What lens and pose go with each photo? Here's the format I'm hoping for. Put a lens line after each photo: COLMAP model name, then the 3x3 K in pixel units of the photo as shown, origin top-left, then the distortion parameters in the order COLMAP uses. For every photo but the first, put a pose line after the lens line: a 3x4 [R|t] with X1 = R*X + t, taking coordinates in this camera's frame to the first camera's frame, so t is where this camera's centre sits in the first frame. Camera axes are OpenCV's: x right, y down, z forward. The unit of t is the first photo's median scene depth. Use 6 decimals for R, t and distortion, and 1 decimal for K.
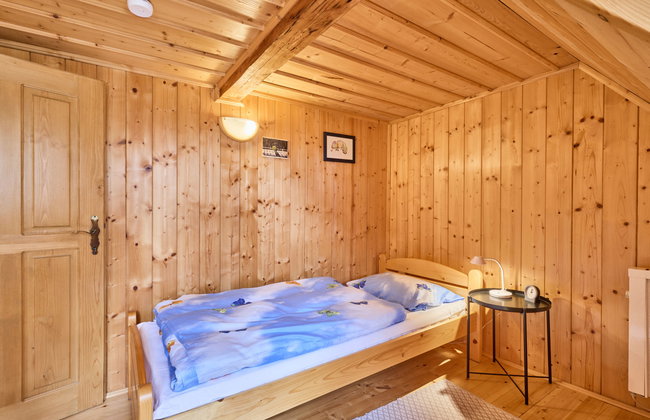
lens RADIAL K [[300.2, 0, 324.5], [0, 300.2, 212.0], [0, 0, 1]] dist [0.000128, 0.000253]
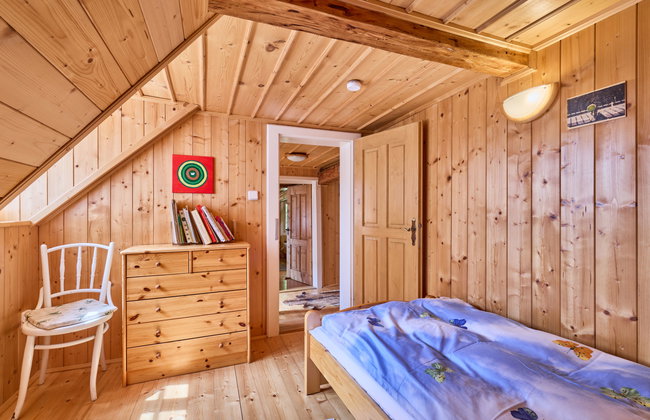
lens RADIAL K [[300.2, 0, 324.4], [0, 300.2, 209.1], [0, 0, 1]] dist [0.000128, 0.000253]
pose [[-0.213877, -0.009353, -0.976816, 0.536939], [-0.004873, 0.999952, -0.008507, -0.012904], [0.976849, 0.002940, -0.213912, 0.667491]]
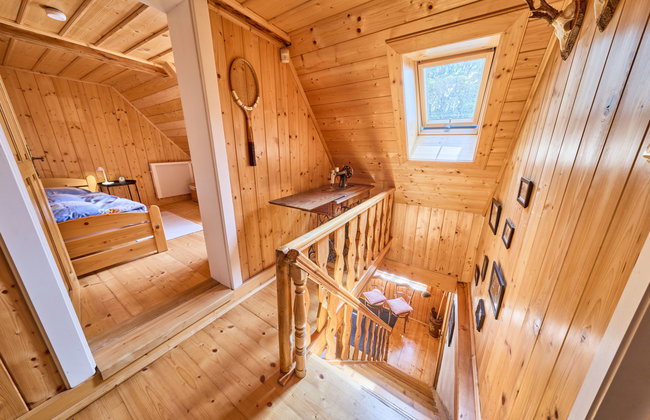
lens RADIAL K [[209.7, 0, 324.0], [0, 209.7, 210.3], [0, 0, 1]] dist [-0.000219, 0.000018]
pose [[-0.393246, -0.259676, 0.882001, -1.420260], [0.003646, 0.958840, 0.283924, 0.021653], [-0.919426, 0.114868, -0.376113, 0.101495]]
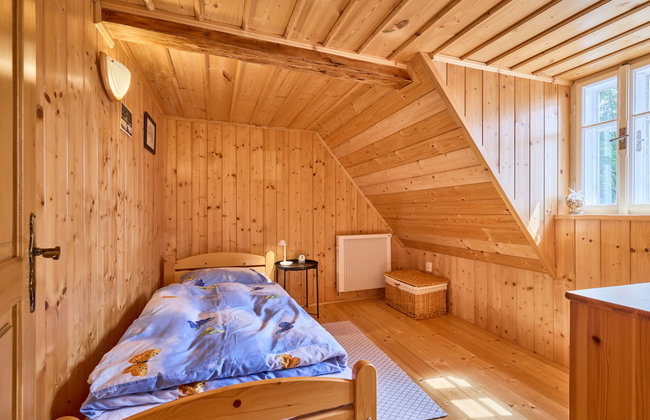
lens RADIAL K [[300.2, 0, 323.7], [0, 300.2, 211.3], [0, 0, 1]] dist [0.000128, 0.000253]
pose [[0.255100, -0.000564, 0.966915, -0.791879], [0.006868, 0.999976, -0.001229, 0.008528], [-0.966890, 0.006954, 0.255097, 0.389622]]
